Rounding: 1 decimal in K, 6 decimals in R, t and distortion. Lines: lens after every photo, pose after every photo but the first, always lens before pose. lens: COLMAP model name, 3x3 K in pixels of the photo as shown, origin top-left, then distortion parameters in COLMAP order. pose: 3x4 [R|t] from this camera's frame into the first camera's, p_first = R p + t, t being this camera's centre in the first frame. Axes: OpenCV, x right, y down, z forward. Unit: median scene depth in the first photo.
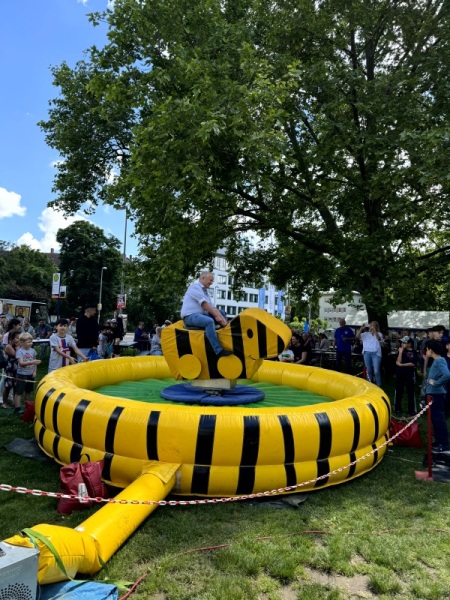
lens RADIAL K [[413.1, 0, 218.8], [0, 413.1, 296.7], [0, 0, 1]] dist [0.030528, -0.048266]
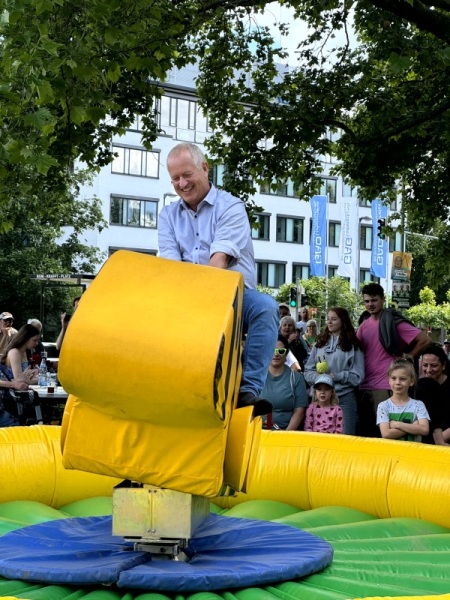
lens RADIAL K [[1350.5, 0, 223.0], [0, 1350.5, 296.2], [0, 0, 1]] dist [-0.129257, 0.000000]
pose [[0.999279, -0.017190, 0.033854, 0.000687], [0.015405, 0.998512, 0.052313, -0.000029], [-0.034703, -0.051754, 0.998057, 0.012293]]
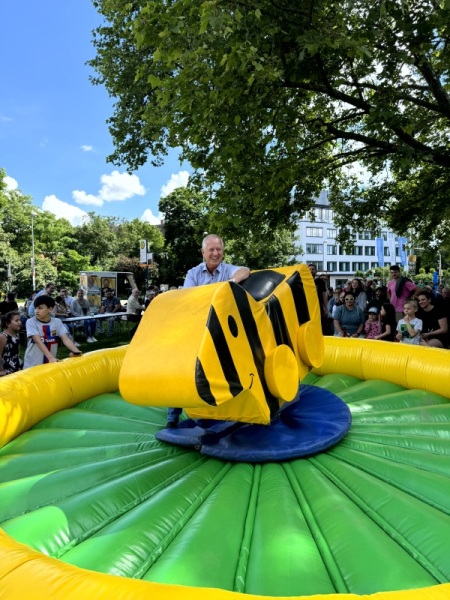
lens RADIAL K [[413.1, 0, 221.8], [0, 413.1, 299.3], [0, 0, 1]] dist [0.030528, -0.048266]
pose [[0.962776, -0.056225, -0.264389, 0.028714], [0.081965, 0.992800, 0.087350, 0.012092], [0.257574, -0.105769, 0.960452, 0.181404]]
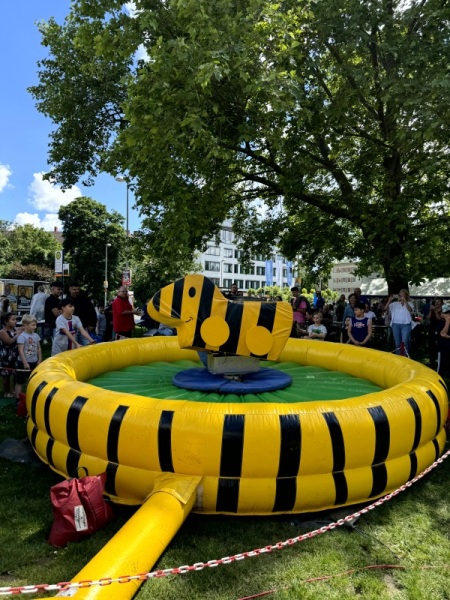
lens RADIAL K [[413.1, 0, 210.9], [0, 413.1, 303.6], [0, 0, 1]] dist [0.030528, -0.048266]
pose [[0.998947, -0.029316, -0.035287, -0.007382], [0.032000, 0.996435, 0.078064, 0.002651], [0.032873, -0.079111, 0.996324, 0.046438]]
